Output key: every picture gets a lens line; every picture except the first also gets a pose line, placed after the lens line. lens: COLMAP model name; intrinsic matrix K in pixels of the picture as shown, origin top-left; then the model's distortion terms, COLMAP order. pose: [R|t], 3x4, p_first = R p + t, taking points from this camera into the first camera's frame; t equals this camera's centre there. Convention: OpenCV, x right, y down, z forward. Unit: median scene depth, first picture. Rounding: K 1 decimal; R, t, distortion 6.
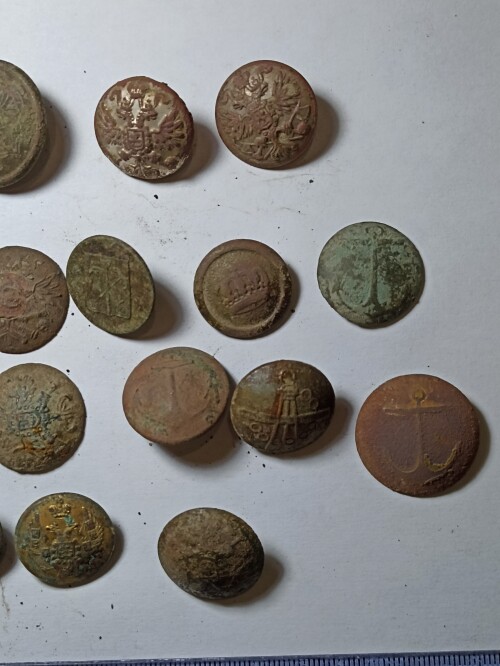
lens RADIAL K [[1024.8, 0, 252.3], [0, 1024.8, 334.9], [0, 0, 1]] dist [-0.010039, 0.000000]
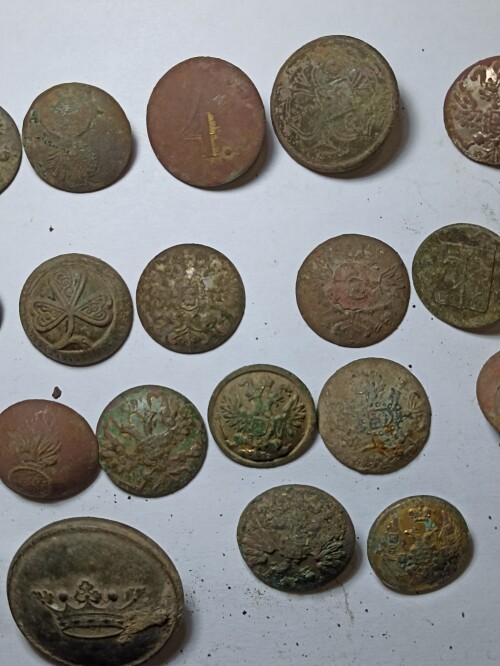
lens RADIAL K [[1024.8, 0, 245.1], [0, 1024.8, 335.9], [0, 0, 1]] dist [-0.010039, 0.000000]
pose [[0.999928, 0.010726, -0.005348, -0.336692], [-0.010654, 0.999854, 0.013375, -0.004113], [0.005490, -0.013317, 0.999896, 0.052906]]
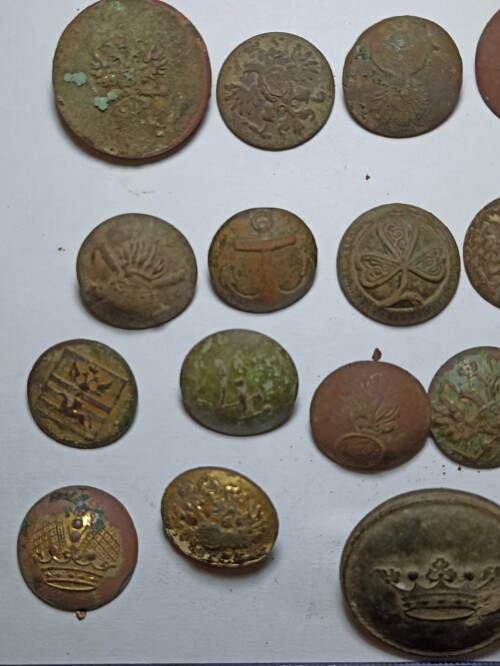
lens RADIAL K [[1024.8, 0, 245.9], [0, 1024.8, 336.4], [0, 0, 1]] dist [-0.010039, 0.000000]
pose [[0.999652, 0.016470, -0.020625, -0.620987], [-0.015915, 0.999514, 0.026816, 0.027007], [0.021056, -0.026478, 0.999428, 0.127288]]
